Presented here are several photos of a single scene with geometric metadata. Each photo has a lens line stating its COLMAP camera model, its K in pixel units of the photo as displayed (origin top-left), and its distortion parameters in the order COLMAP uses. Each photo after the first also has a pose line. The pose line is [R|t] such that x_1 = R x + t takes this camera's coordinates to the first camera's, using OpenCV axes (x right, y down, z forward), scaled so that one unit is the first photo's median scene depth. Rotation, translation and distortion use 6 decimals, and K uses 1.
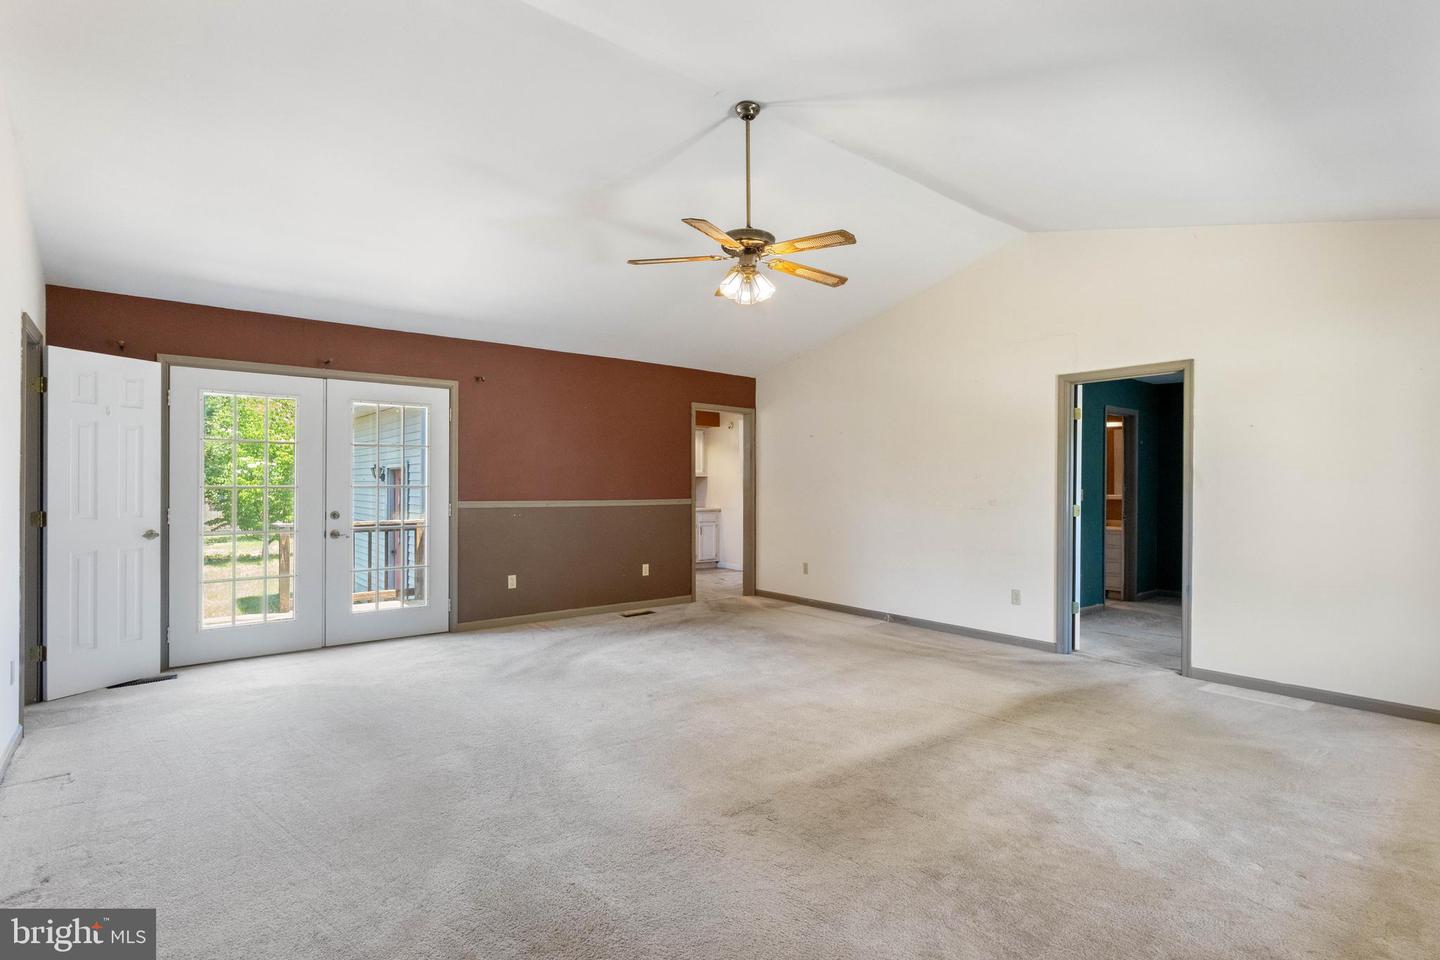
lens RADIAL K [[732.0, 0, 720.0], [0, 732.0, 480.0], [0, 0, 1]] dist [-0.001582, 0.000606]
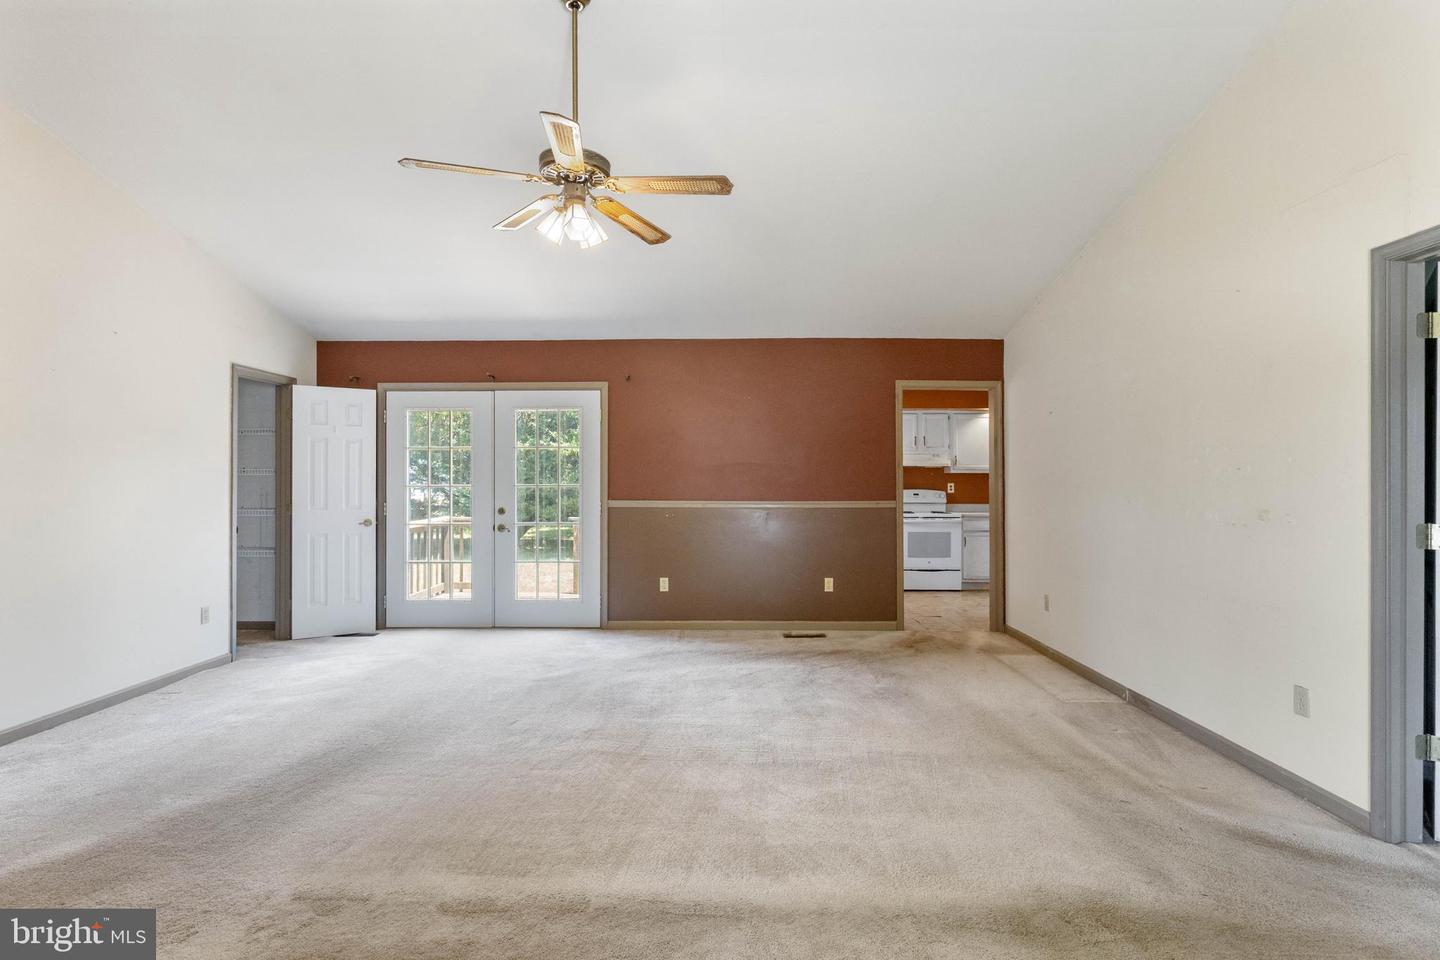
lens RADIAL K [[732.8, 0, 720.0], [0, 732.8, 480.0], [0, 0, 1]] dist [0.002645, 0.001588]
pose [[0.752939, -0.004426, -0.658076, 0.471358], [0.006339, 0.999980, 0.000527, 0.001539], [0.658060, -0.004569, 0.752951, 0.371366]]
